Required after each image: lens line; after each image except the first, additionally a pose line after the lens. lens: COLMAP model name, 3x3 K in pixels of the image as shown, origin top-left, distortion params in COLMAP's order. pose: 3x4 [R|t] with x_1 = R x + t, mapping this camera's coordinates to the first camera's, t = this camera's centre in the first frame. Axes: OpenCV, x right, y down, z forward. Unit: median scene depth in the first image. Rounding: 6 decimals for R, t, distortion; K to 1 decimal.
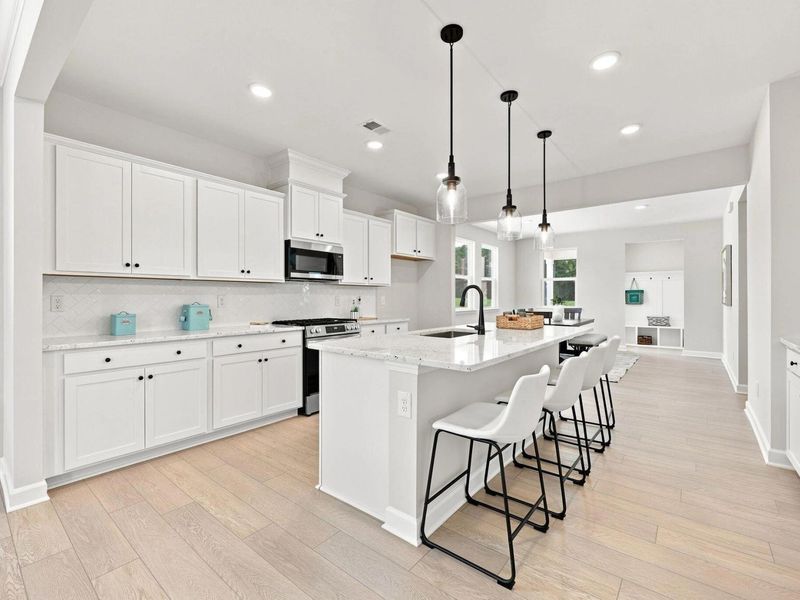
lens RADIAL K [[366.2, 0, 400.0], [0, 366.2, 300.0], [0, 0, 1]] dist [-0.003247, 0.000068]
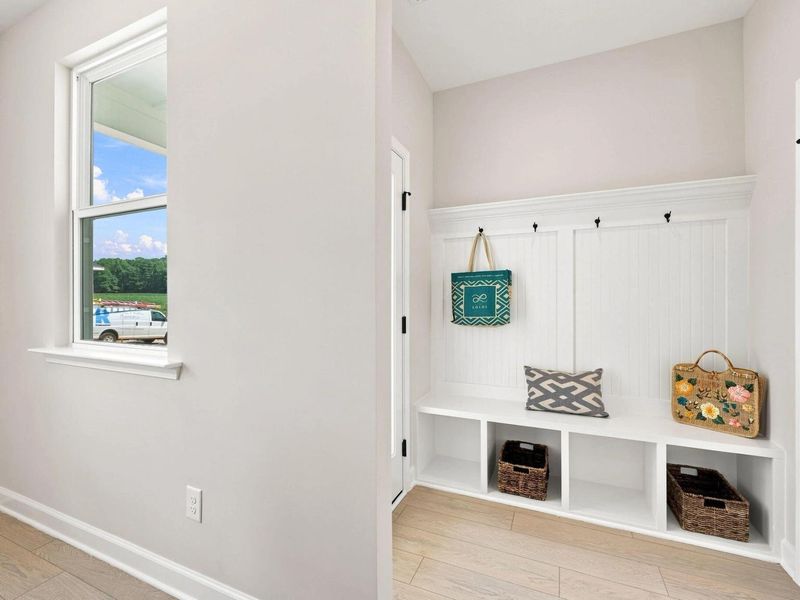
lens RADIAL K [[366.2, 0, 400.0], [0, 366.2, 300.0], [0, 0, 1]] dist [-0.003247, 0.000068]
pose [[0.967342, -0.002000, 0.253466, 1.211126], [0.003236, 0.999985, -0.004460, -0.011268], [-0.253453, 0.005135, 0.967334, 1.776127]]
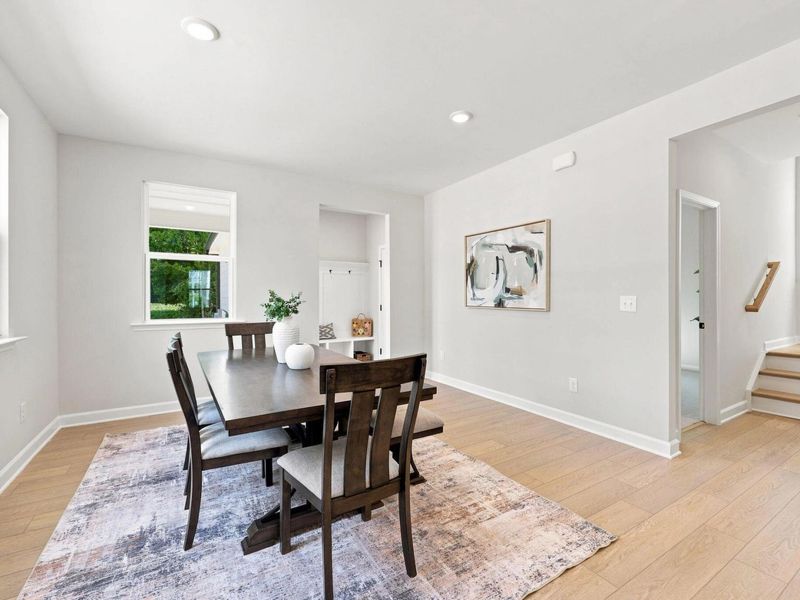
lens RADIAL K [[366.2, 0, 400.0], [0, 366.2, 300.0], [0, 0, 1]] dist [-0.003247, 0.000068]
pose [[0.349580, -0.003207, 0.936901, 0.253877], [0.007511, 0.999972, 0.000620, -0.008094], [-0.936876, 0.006821, 0.349594, 1.398206]]
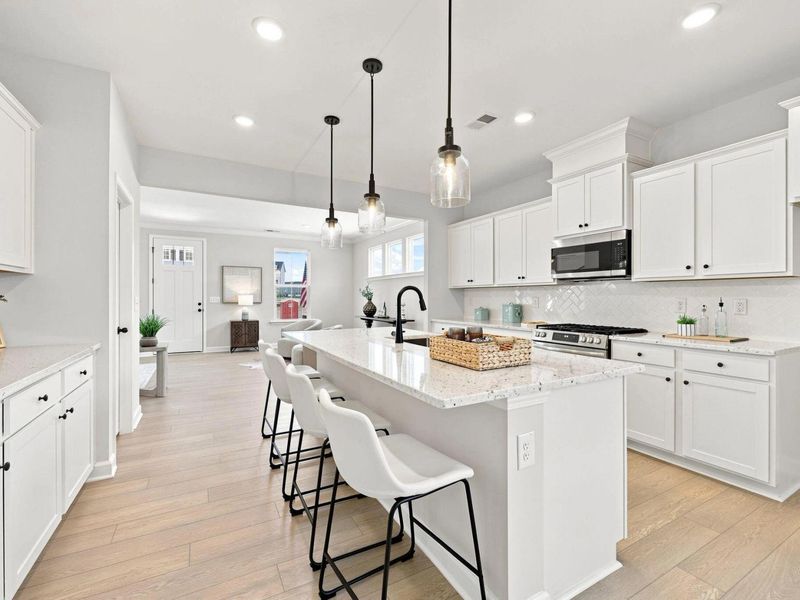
lens RADIAL K [[366.2, 0, 400.0], [0, 366.2, 300.0], [0, 0, 1]] dist [-0.003247, 0.000068]
pose [[-0.382464, 0.005137, -0.923956, 0.741811], [-0.006972, 0.999940, 0.008445, -0.010936], [0.923944, 0.009672, -0.382405, 0.966402]]
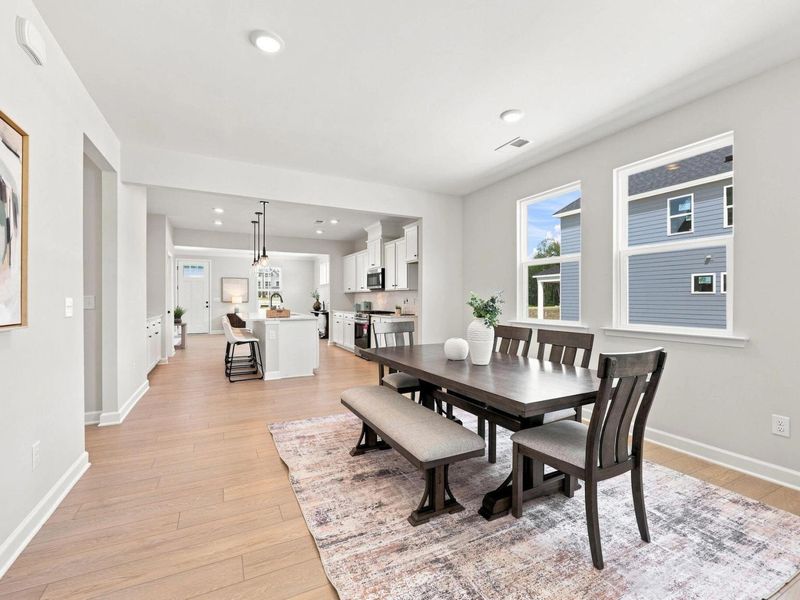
lens RADIAL K [[366.2, 0, 400.0], [0, 366.2, 300.0], [0, 0, 1]] dist [-0.003247, 0.000068]
pose [[-0.417162, 0.003203, -0.908826, 1.440127], [-0.005803, 0.999964, 0.006188, -0.014481], [0.908813, 0.007855, -0.417129, 1.955488]]
